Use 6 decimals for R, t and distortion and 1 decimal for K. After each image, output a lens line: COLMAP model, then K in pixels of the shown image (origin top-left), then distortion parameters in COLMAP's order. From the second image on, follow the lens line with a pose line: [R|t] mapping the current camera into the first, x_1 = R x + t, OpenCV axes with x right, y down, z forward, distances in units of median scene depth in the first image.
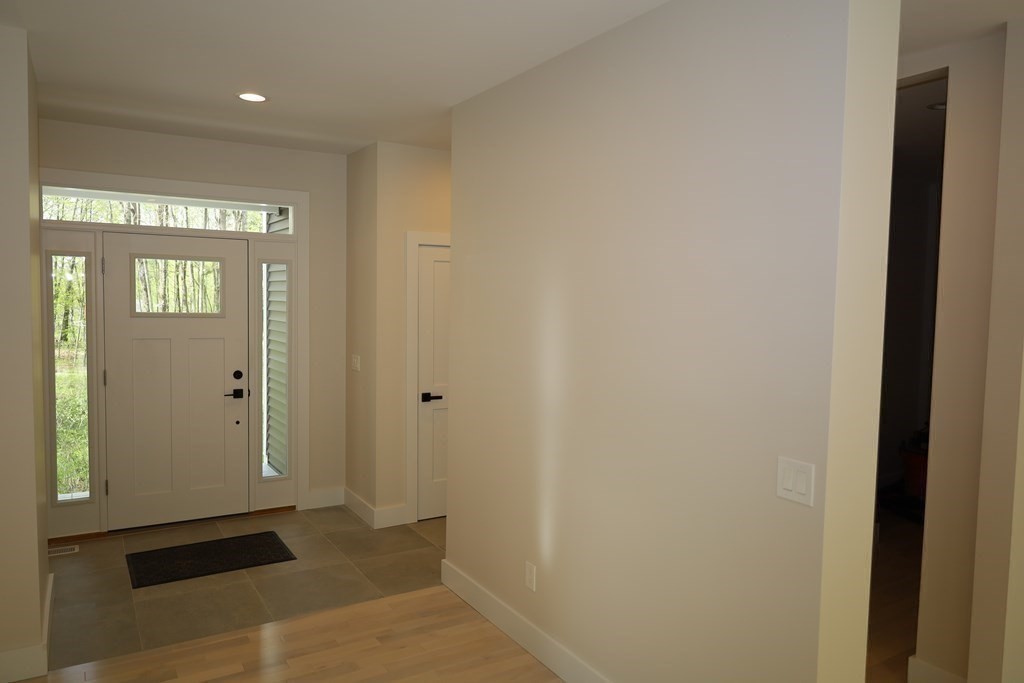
lens RADIAL K [[702.1, 0, 509.6], [0, 702.1, 341.1], [0, 0, 1]] dist [0.000468, -0.013534]
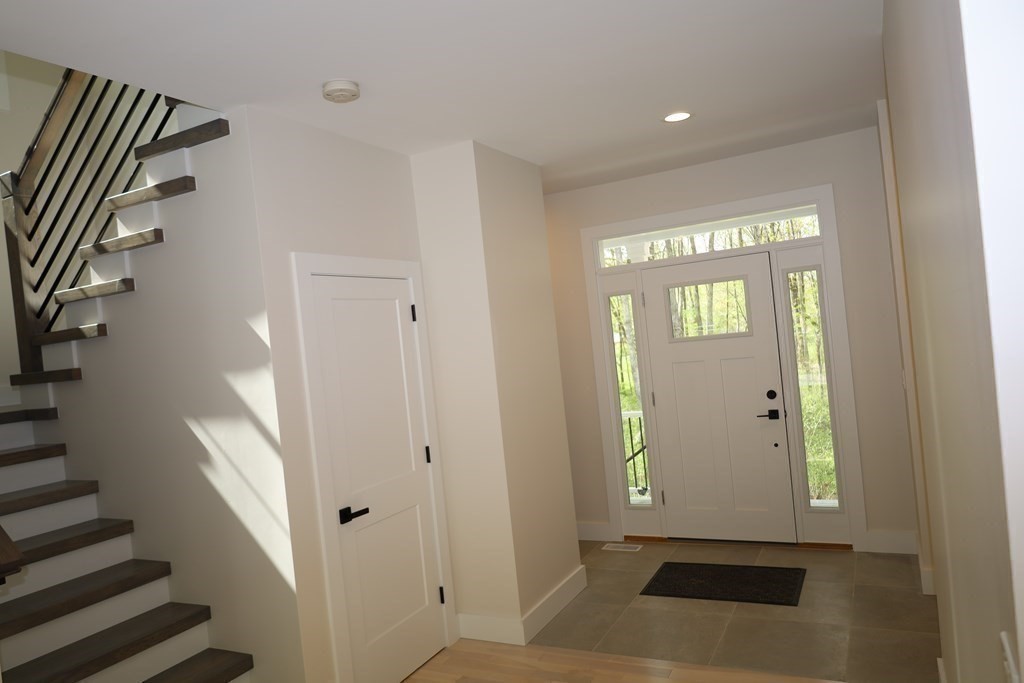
lens RADIAL K [[702.1, 0, 511.1], [0, 702.1, 343.3], [0, 0, 1]] dist [0.000468, -0.013534]
pose [[0.497675, -0.064404, -0.864969, 0.272971], [0.062642, 0.997304, -0.038215, -0.007185], [0.865099, -0.035164, 0.500368, 0.234959]]
